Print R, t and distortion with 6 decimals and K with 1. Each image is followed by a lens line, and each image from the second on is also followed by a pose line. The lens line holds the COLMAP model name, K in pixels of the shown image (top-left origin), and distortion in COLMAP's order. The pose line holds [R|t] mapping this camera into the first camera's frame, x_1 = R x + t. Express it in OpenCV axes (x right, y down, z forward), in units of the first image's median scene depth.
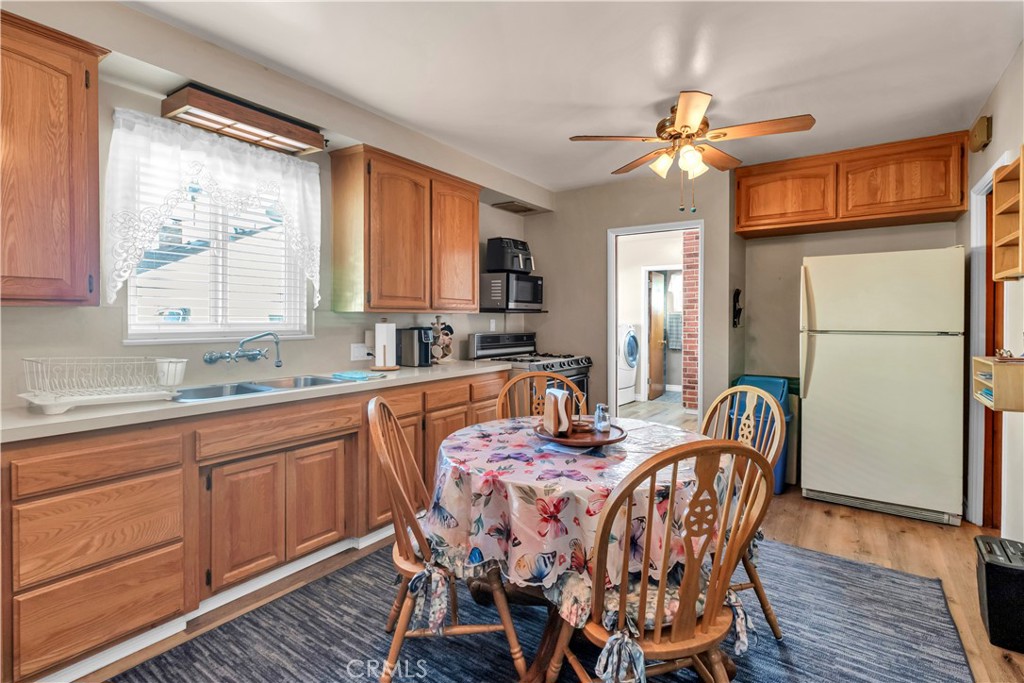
lens RADIAL K [[492.2, 0, 512.7], [0, 492.2, 323.5], [0, 0, 1]] dist [-0.000956, -0.000514]
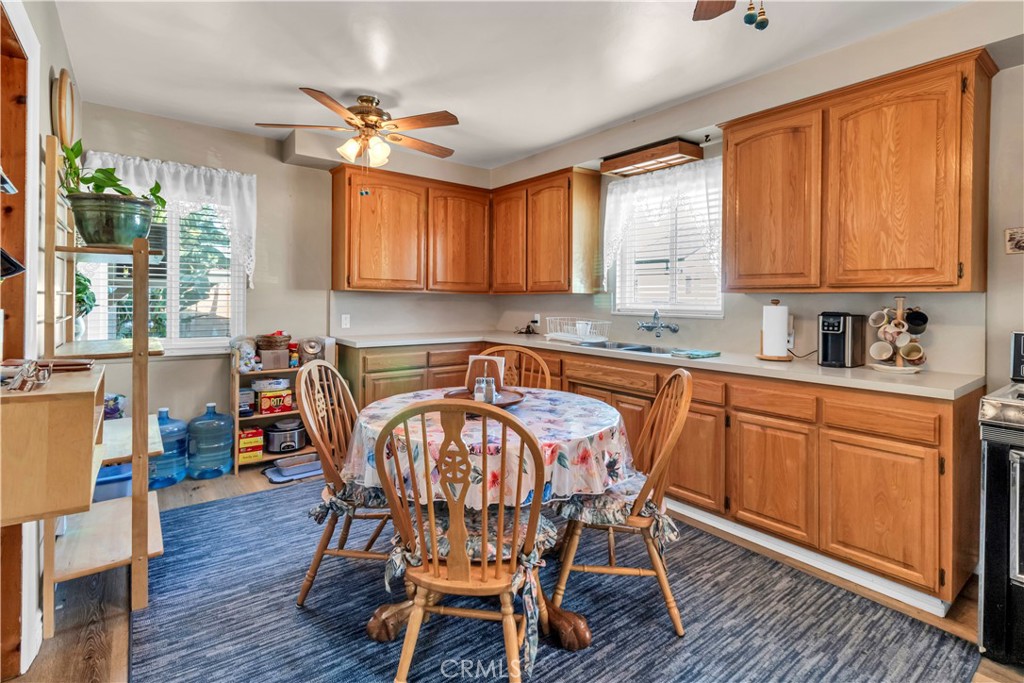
lens RADIAL K [[496.4, 0, 551.2], [0, 496.4, 296.1], [0, 0, 1]] dist [0.000935, 0.000140]
pose [[-0.252873, 0.001557, -0.967498, 0.755970], [-0.004988, 0.999983, 0.002913, -0.019056], [0.967487, 0.005562, -0.252861, 0.928350]]
